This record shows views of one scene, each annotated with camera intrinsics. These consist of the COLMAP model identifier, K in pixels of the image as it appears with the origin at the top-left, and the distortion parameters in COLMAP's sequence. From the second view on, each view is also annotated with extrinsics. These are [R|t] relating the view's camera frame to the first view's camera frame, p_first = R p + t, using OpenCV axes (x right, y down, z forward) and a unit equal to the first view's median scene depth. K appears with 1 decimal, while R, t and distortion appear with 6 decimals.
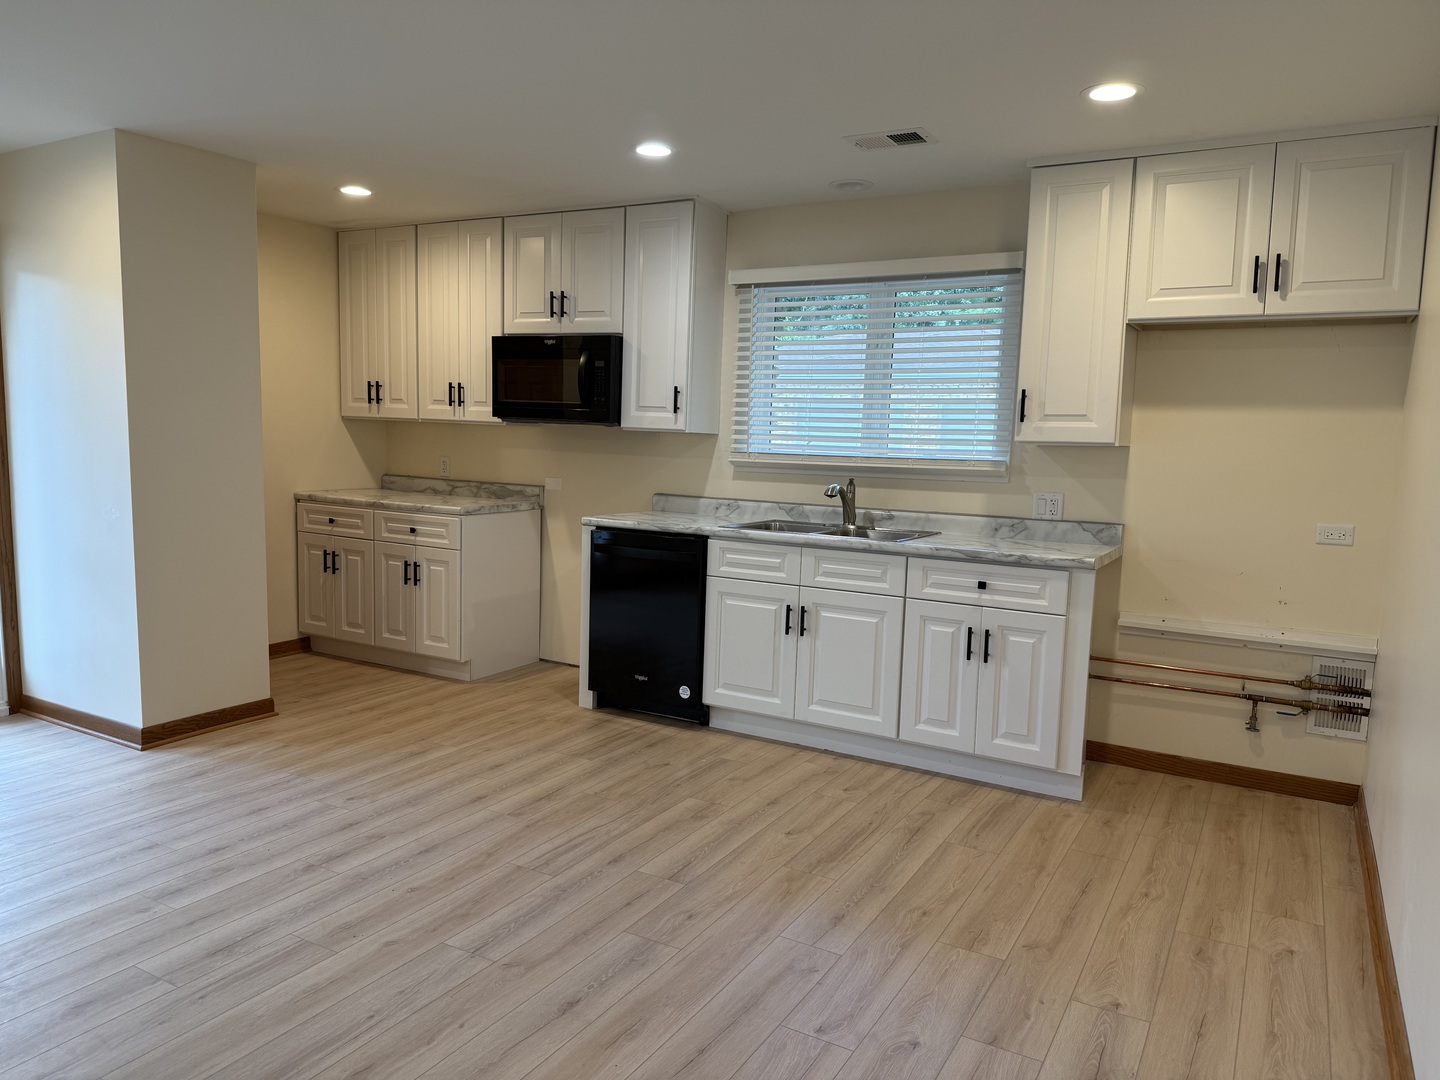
lens RADIAL K [[1003.0, 0, 720.0], [0, 1003.0, 540.0], [0, 0, 1]] dist [0.111108, -0.184922]
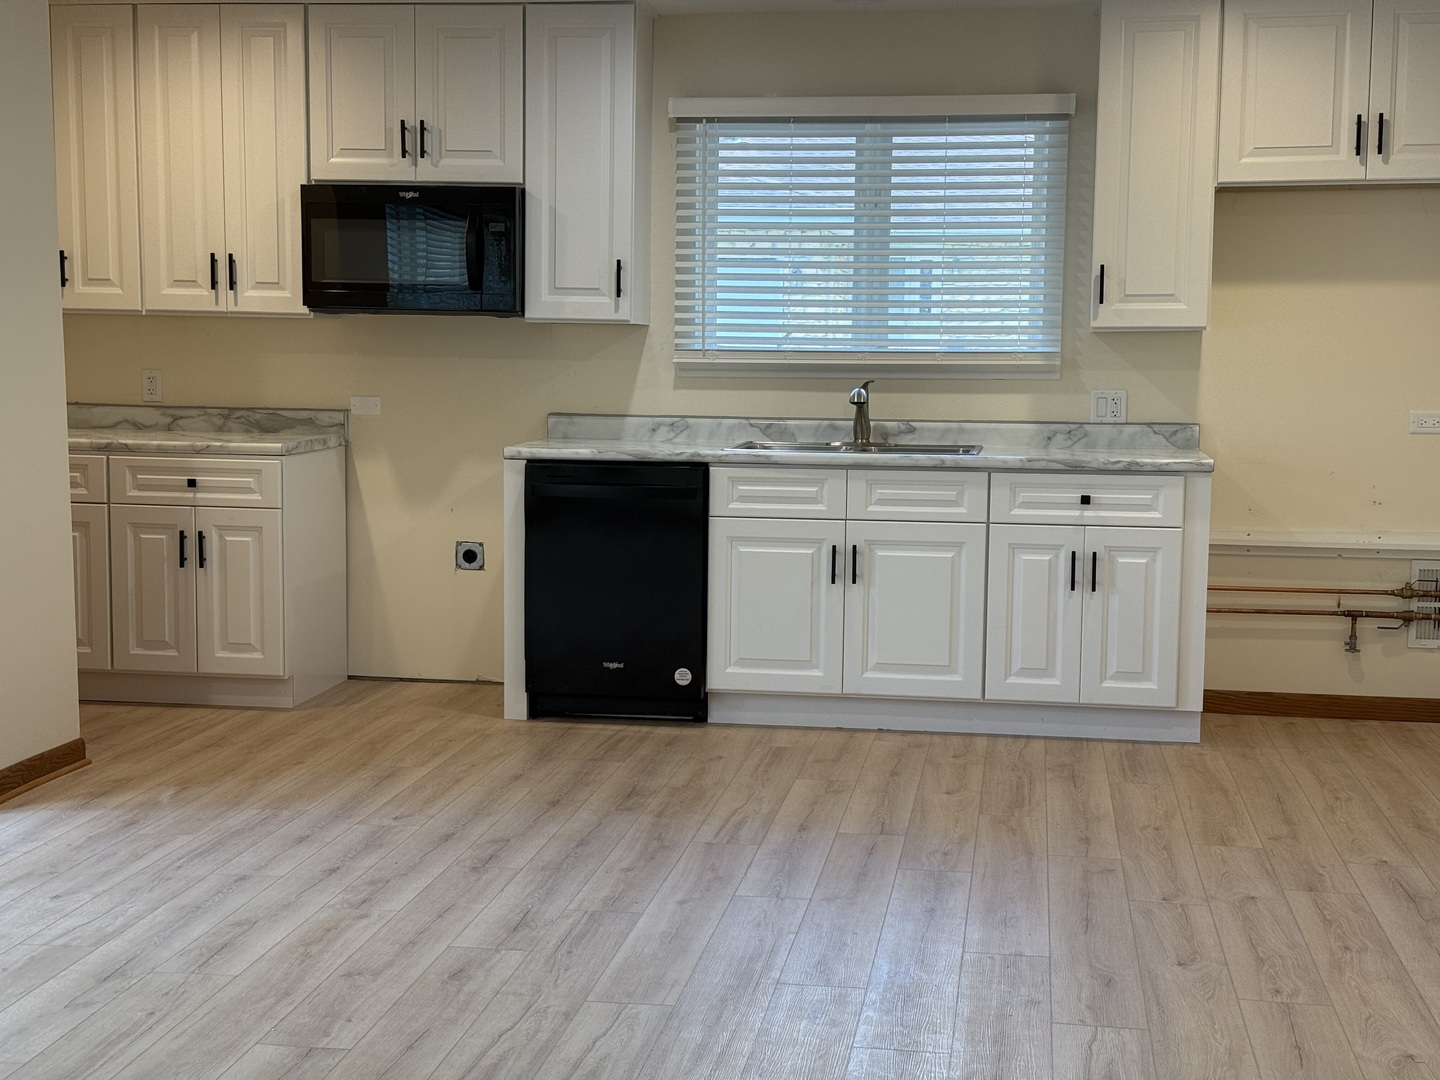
lens RADIAL K [[2012.9, 0, 720.0], [0, 2012.9, 540.0], [0, 0, 1]] dist [0.127772, 0.023612]
pose [[0.935150, -0.057573, 0.349543, -0.539646], [0.055665, 0.998329, 0.015511, 0.030994], [-0.349852, 0.004952, 0.936792, -0.410475]]
